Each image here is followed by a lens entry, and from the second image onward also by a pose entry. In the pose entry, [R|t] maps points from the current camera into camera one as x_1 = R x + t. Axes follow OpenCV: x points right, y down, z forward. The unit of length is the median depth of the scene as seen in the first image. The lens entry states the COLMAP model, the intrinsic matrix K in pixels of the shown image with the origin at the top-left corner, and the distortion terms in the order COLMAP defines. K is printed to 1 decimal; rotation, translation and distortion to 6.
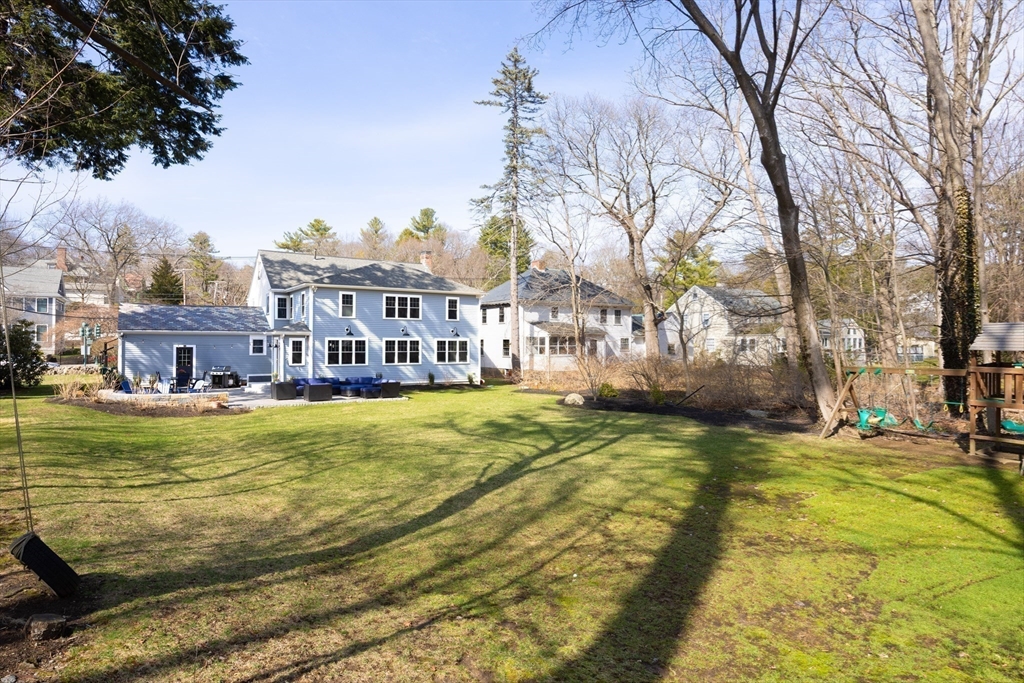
lens RADIAL K [[569.9, 0, 512.0], [0, 569.9, 341.5], [0, 0, 1]] dist [0.002497, 0.000358]
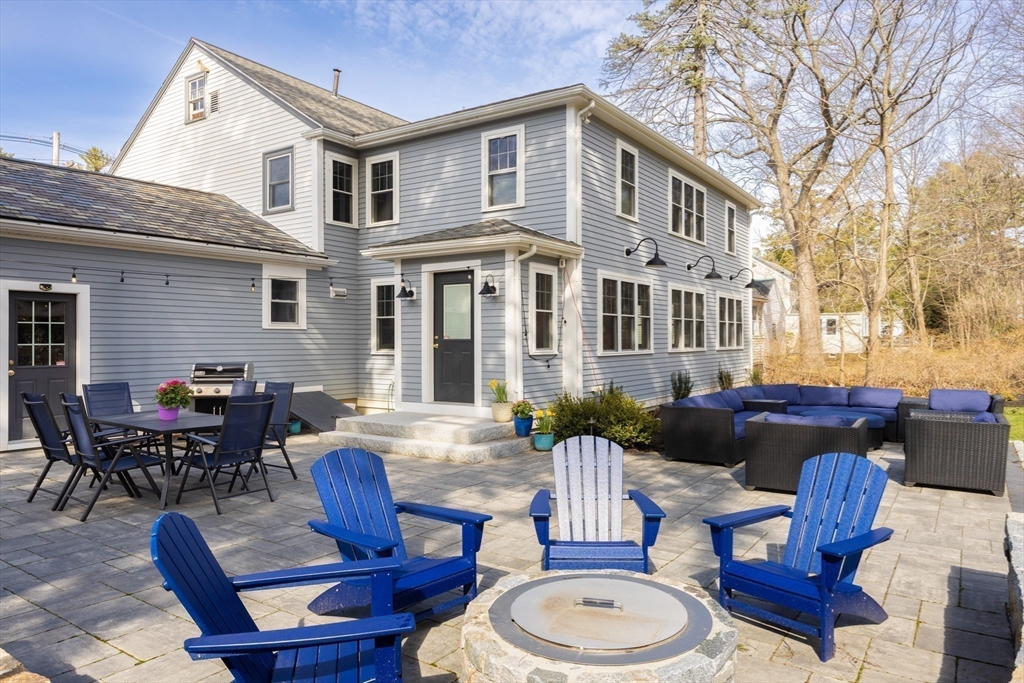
lens RADIAL K [[636.3, 0, 512.0], [0, 636.3, 341.5], [0, 0, 1]] dist [-0.020198, 0.000793]
pose [[0.897002, -0.004870, 0.441999, -0.510777], [0.004118, 0.999988, 0.002660, 0.032098], [-0.442006, -0.000566, 0.897012, 0.656891]]
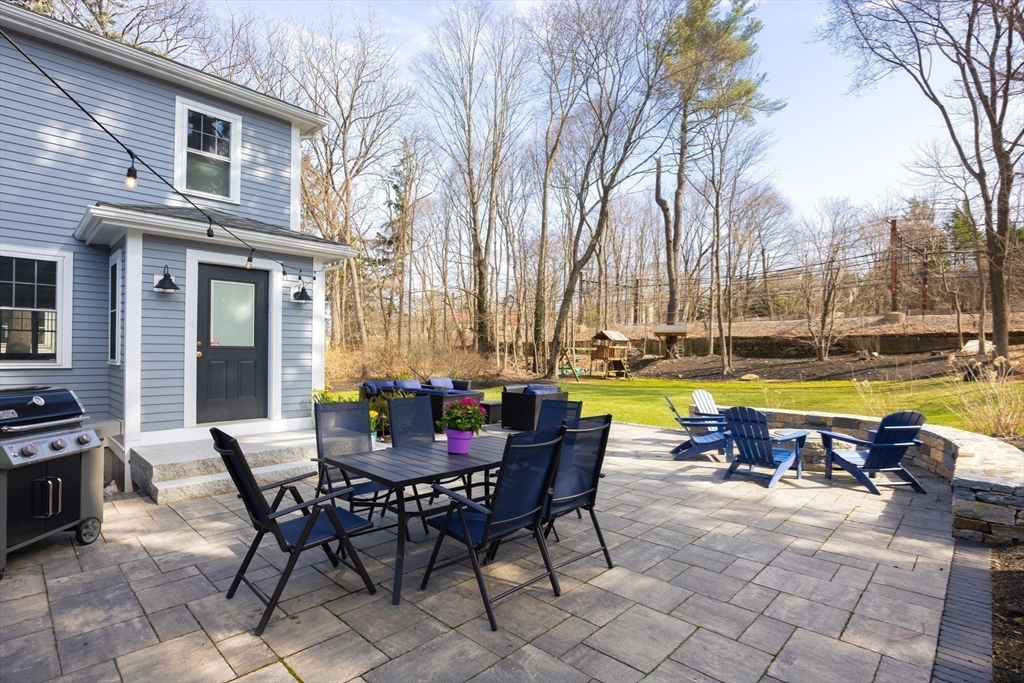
lens RADIAL K [[511.3, 0, 512.0], [0, 511.3, 341.5], [0, 0, 1]] dist [-0.001182, -0.000278]
pose [[-0.269506, 0.016368, 0.962859, -0.652247], [-0.008439, 0.999777, -0.019358, 0.032863], [-0.962962, -0.013343, -0.269308, 0.928621]]
